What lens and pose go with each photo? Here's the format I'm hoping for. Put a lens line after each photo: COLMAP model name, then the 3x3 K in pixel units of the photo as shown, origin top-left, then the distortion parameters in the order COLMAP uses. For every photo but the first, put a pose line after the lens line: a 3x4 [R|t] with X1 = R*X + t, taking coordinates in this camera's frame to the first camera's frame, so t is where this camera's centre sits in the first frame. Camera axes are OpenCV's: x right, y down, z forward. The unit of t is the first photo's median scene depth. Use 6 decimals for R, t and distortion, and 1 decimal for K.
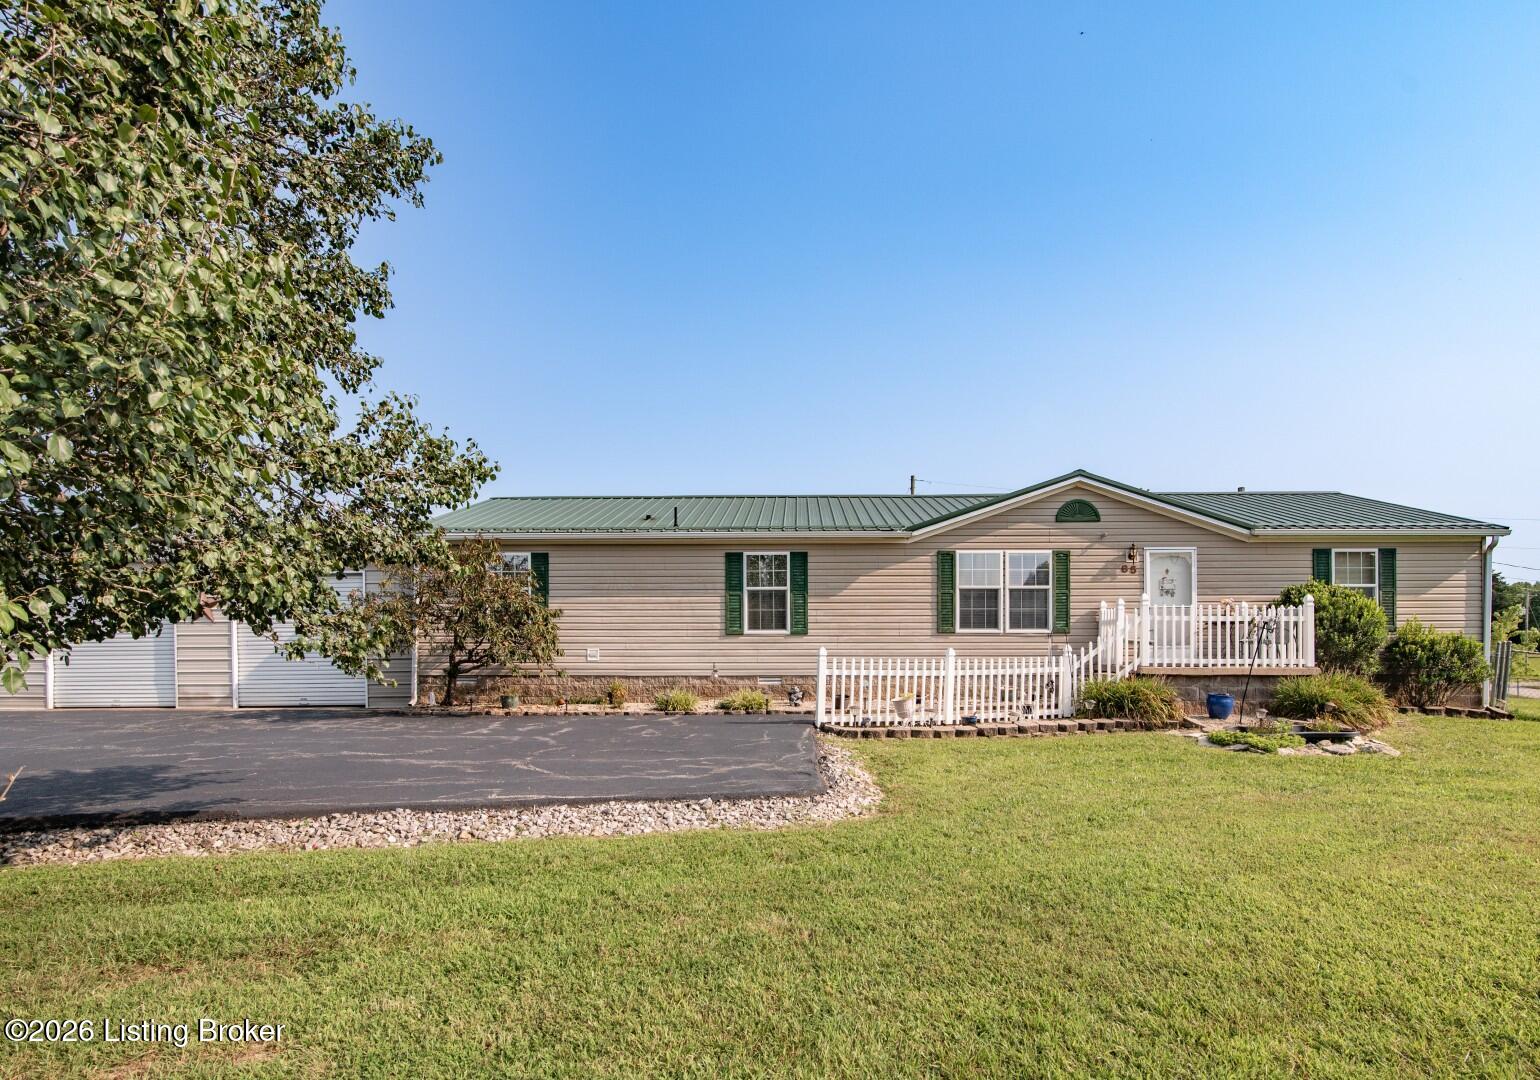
lens RADIAL K [[742.7, 0, 770.0], [0, 742.7, 540.0], [0, 0, 1]] dist [0.000736, 0.000107]
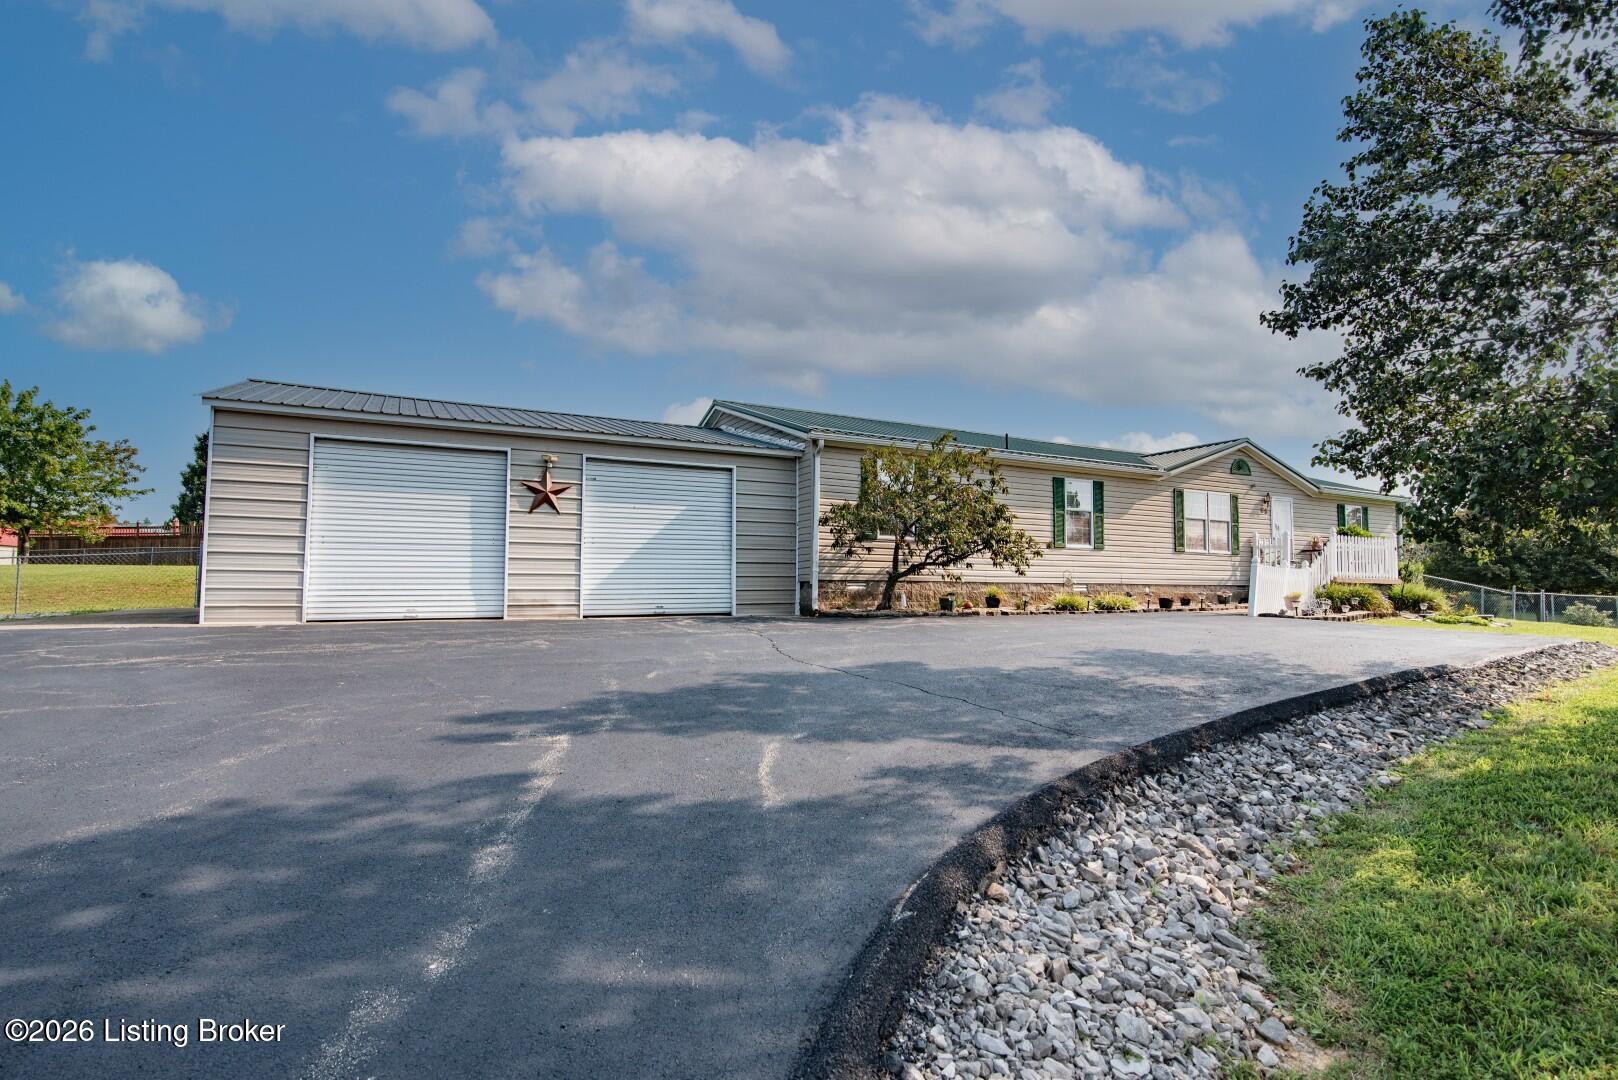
lens RADIAL K [[842.8, 0, 809.0], [0, 842.8, 540.0], [0, 0, 1]] dist [-0.000144, -0.000018]
pose [[0.840819, 0.031325, 0.540410, -1.092142], [-0.108642, 0.987776, 0.111779, 0.009047], [-0.530302, -0.152697, 0.833944, 0.100606]]
